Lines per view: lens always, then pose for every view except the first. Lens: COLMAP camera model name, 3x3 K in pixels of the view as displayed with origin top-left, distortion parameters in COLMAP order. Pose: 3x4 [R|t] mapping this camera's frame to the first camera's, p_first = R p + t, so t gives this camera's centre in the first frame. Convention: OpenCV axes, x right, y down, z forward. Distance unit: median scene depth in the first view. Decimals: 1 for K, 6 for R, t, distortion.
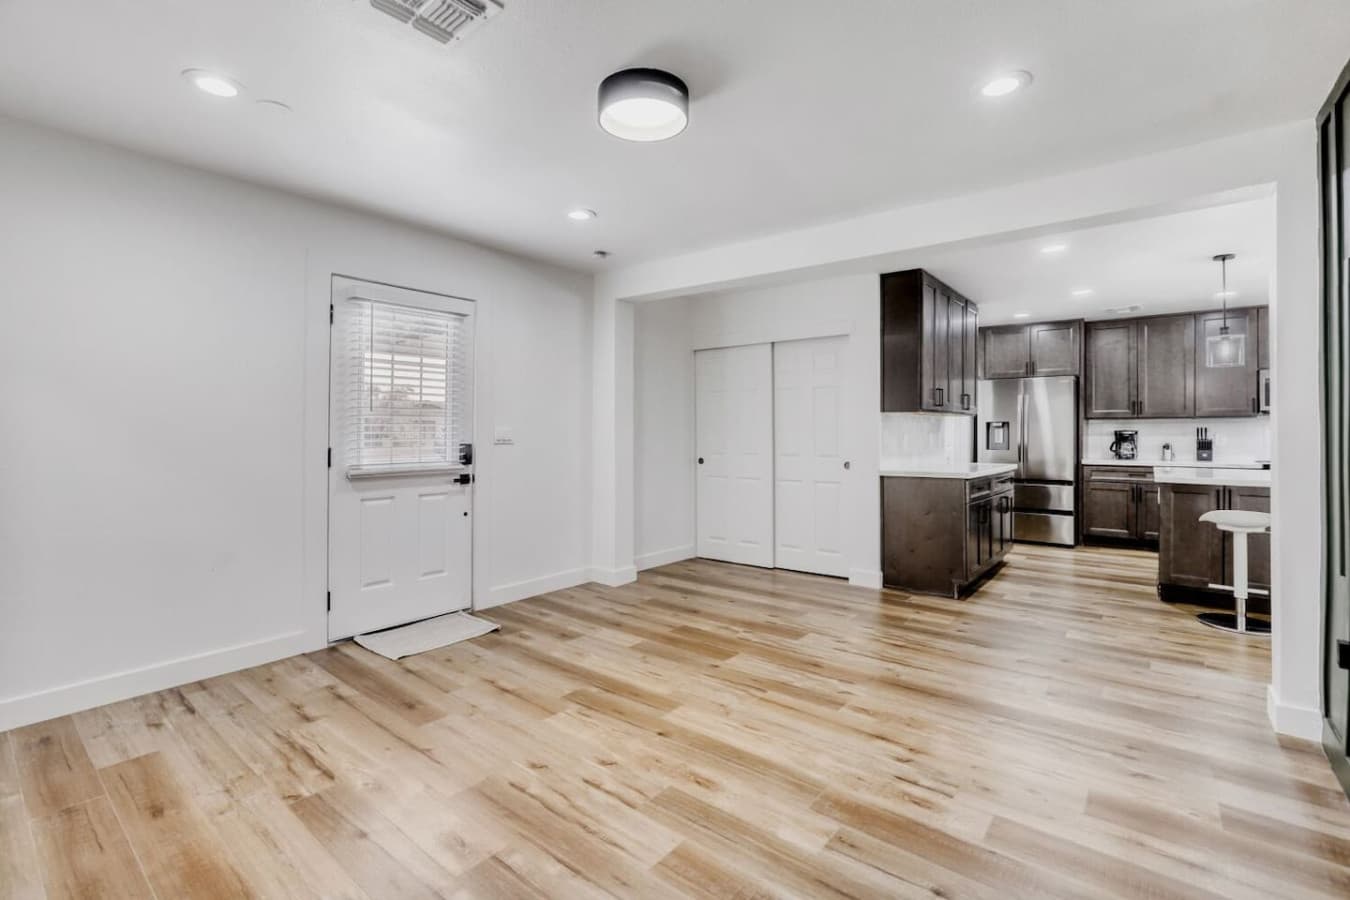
lens RADIAL K [[617.6, 0, 642.5], [0, 617.6, 420.6], [0, 0, 1]] dist [-0.020401, 0.008387]
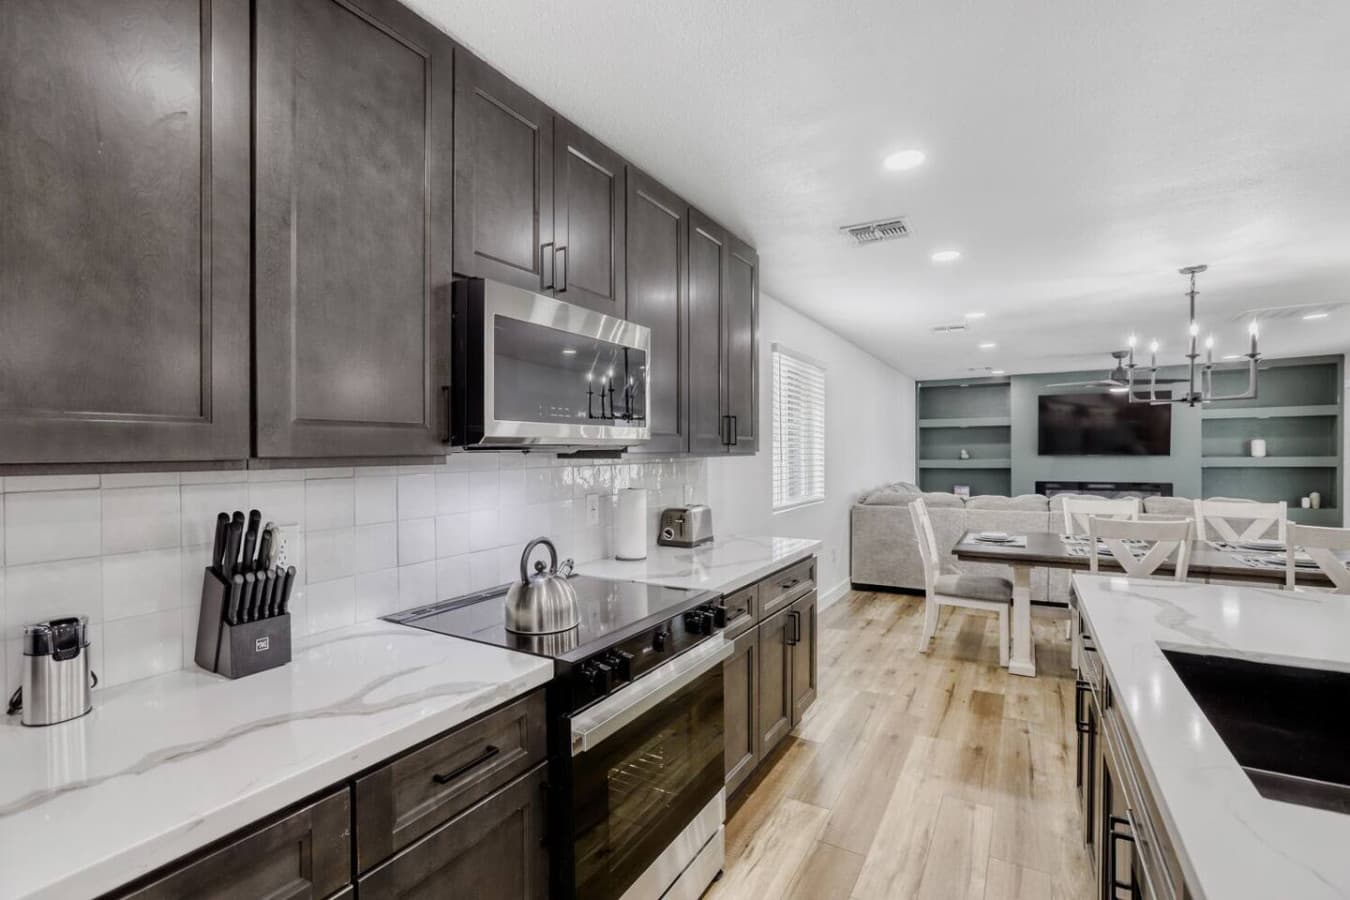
lens RADIAL K [[617.6, 0, 677.7], [0, 617.6, 456.6], [0, 0, 1]] dist [-0.020401, 0.008387]
pose [[-0.176796, -0.009014, 0.984206, 0.663799], [-0.003896, 0.999957, 0.008459, -0.008134], [-0.984240, -0.002339, -0.176823, 0.860322]]
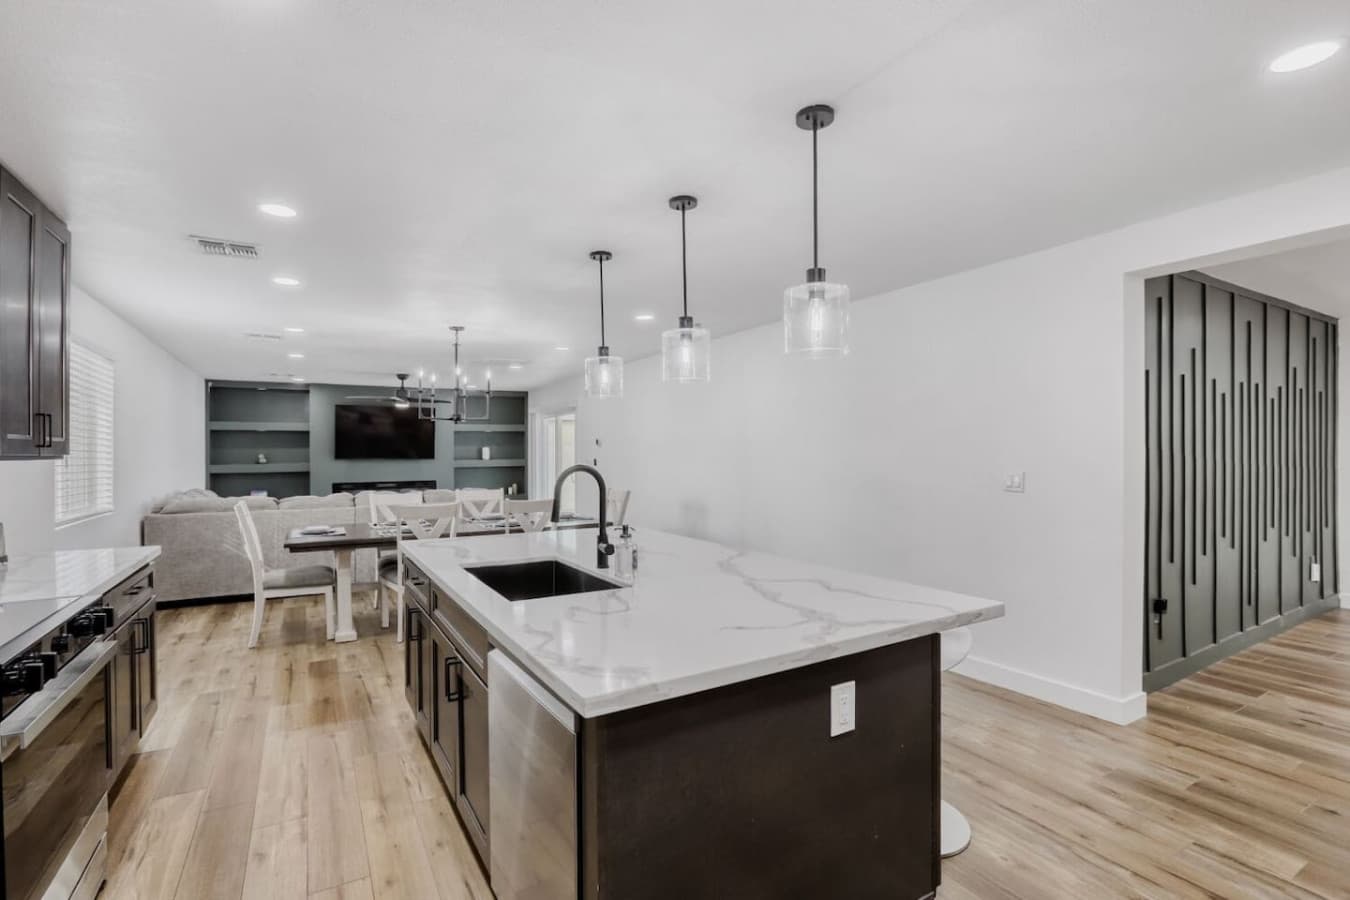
lens RADIAL K [[617.6, 0, 654.9], [0, 617.6, 457.4], [0, 0, 1]] dist [-0.020401, 0.008387]
pose [[-0.936709, -0.000828, 0.350107, 0.601057], [-0.001179, 0.999999, -0.000789, -0.006411], [-0.350106, -0.001152, -0.936709, 0.970580]]
